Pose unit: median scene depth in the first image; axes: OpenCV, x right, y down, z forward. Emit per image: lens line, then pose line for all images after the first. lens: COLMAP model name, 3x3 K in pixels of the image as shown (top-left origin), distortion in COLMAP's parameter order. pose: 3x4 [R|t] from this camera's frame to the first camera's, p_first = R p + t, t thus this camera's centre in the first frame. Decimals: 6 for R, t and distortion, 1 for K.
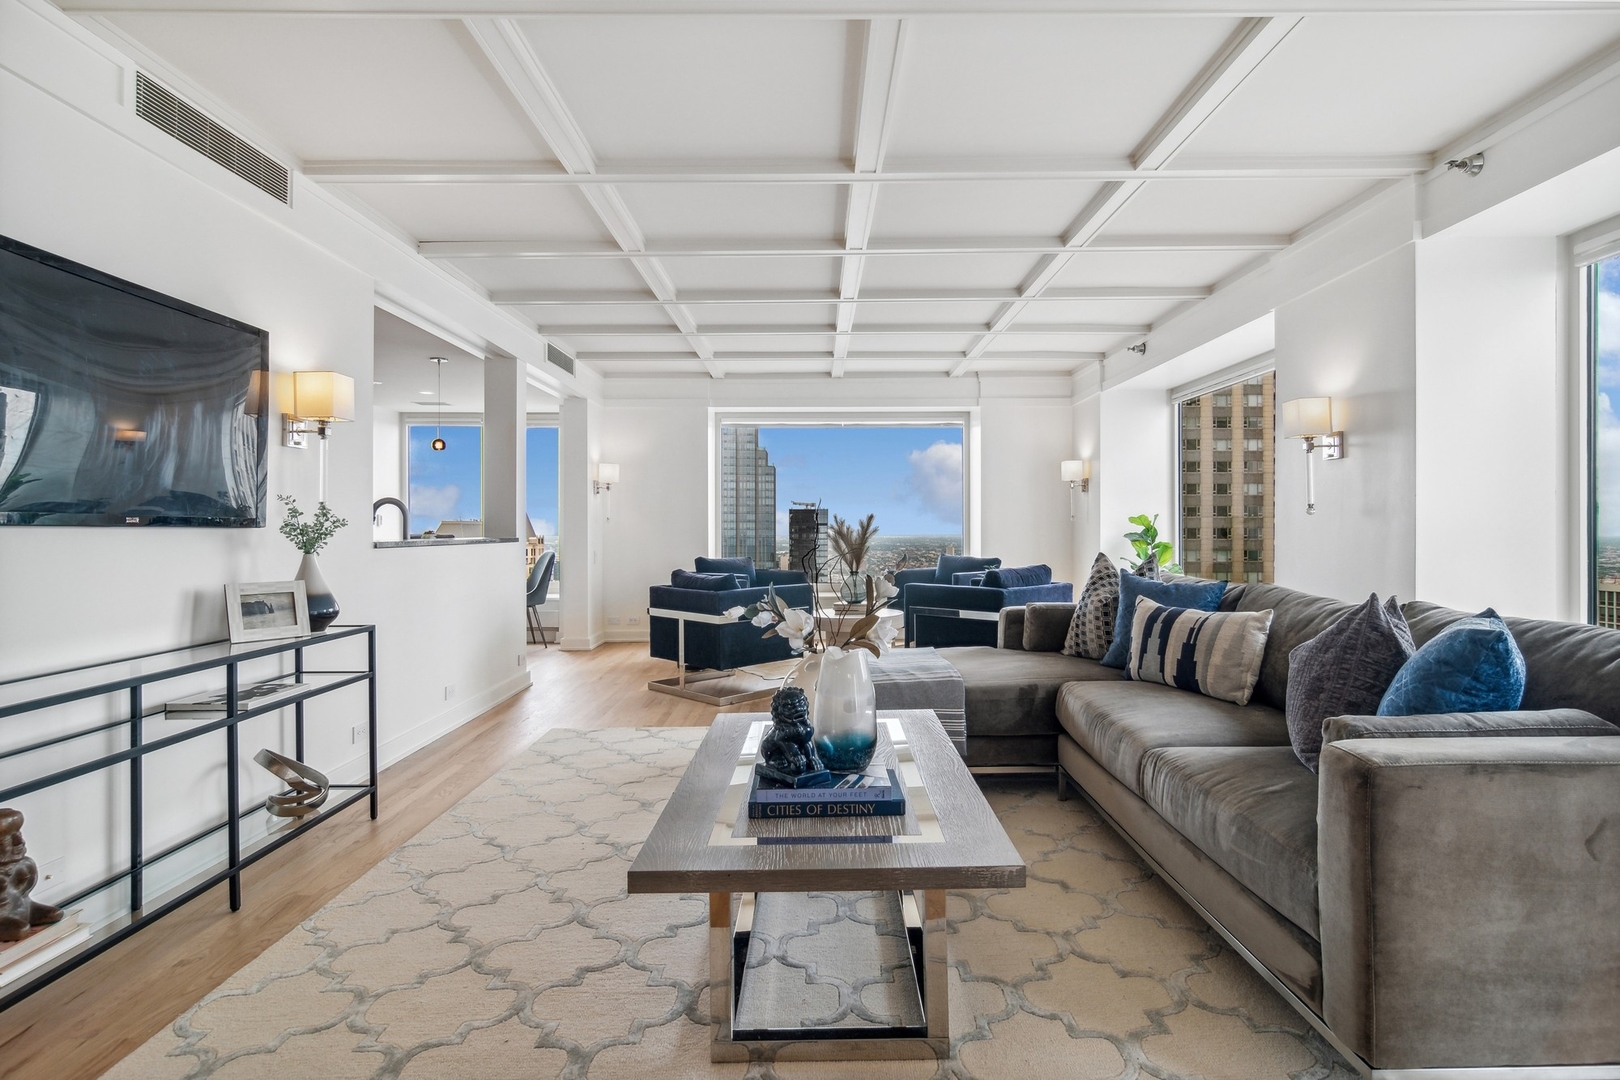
lens RADIAL K [[894.1, 0, 811.4], [0, 894.1, 530.6], [0, 0, 1]] dist [0.000779, 0.001630]
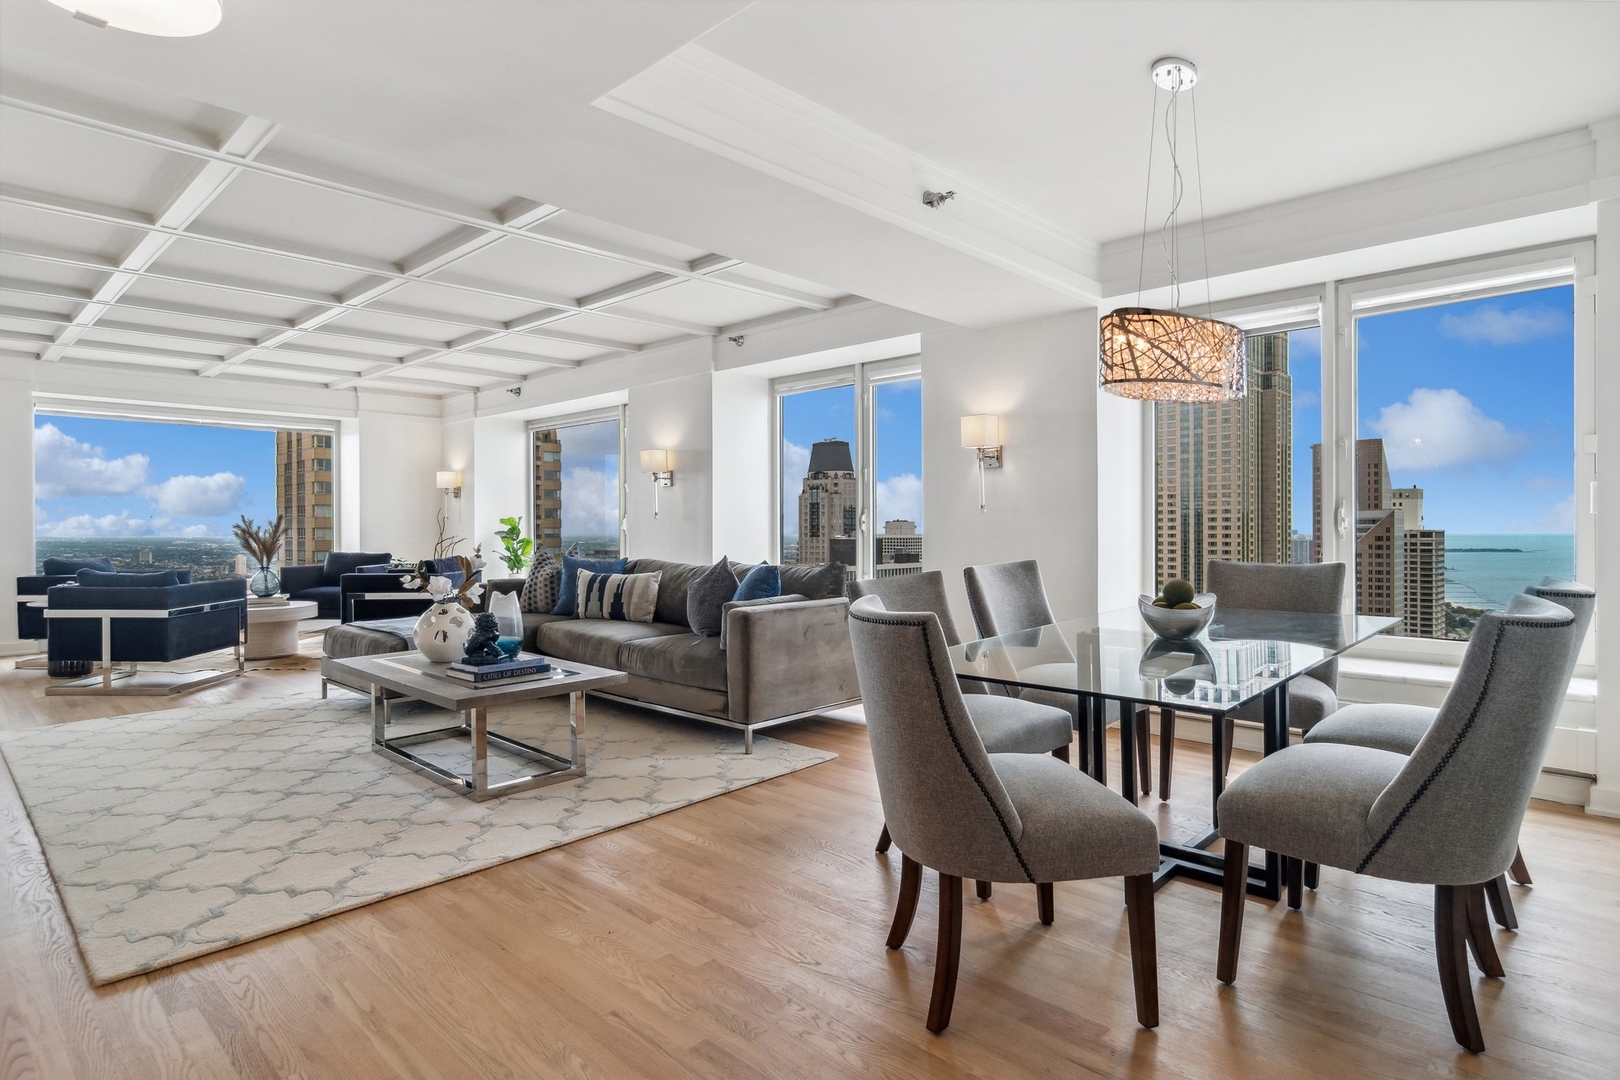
lens RADIAL K [[894.1, 0, 808.6], [0, 894.1, 536.6], [0, 0, 1]] dist [0.000779, 0.001630]
pose [[0.704219, -0.007525, 0.709943, -0.491806], [0.002978, 0.999966, 0.007645, 0.003613], [-0.709977, -0.003269, 0.704218, -0.438378]]
